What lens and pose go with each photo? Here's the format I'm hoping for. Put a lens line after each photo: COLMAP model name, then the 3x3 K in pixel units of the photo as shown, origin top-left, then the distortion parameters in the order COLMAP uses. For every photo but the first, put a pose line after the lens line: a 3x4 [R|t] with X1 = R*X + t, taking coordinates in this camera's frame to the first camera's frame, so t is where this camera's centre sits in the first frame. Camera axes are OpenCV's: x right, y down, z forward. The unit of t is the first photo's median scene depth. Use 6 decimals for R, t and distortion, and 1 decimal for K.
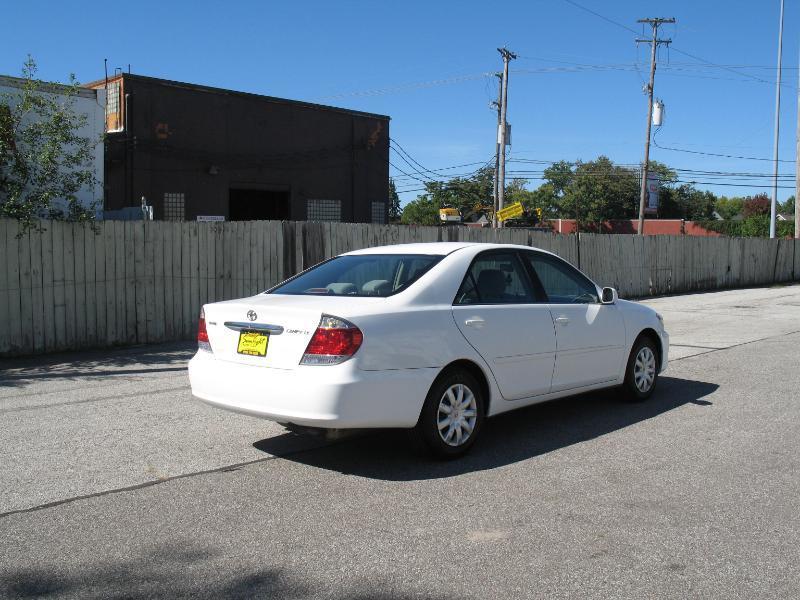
lens RADIAL K [[817.3, 0, 400.0], [0, 817.3, 300.0], [0, 0, 1]] dist [-0.188467, 0.238503]
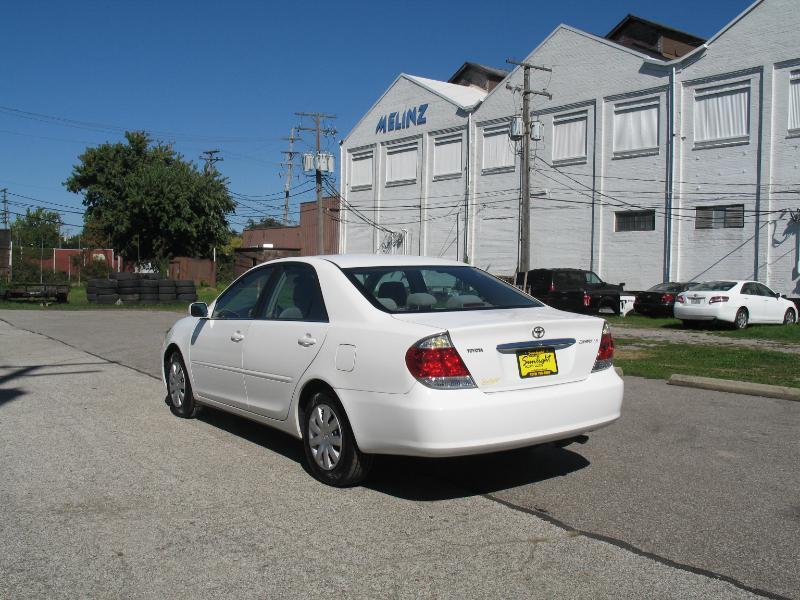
lens RADIAL K [[817.3, 0, 400.0], [0, 817.3, 300.0], [0, 0, 1]] dist [-0.188467, 0.238503]
pose [[0.204647, -0.030351, 0.978365, -0.530990], [0.049447, 0.998564, 0.020634, -0.020770], [-0.977586, 0.044154, 0.205854, 0.465403]]
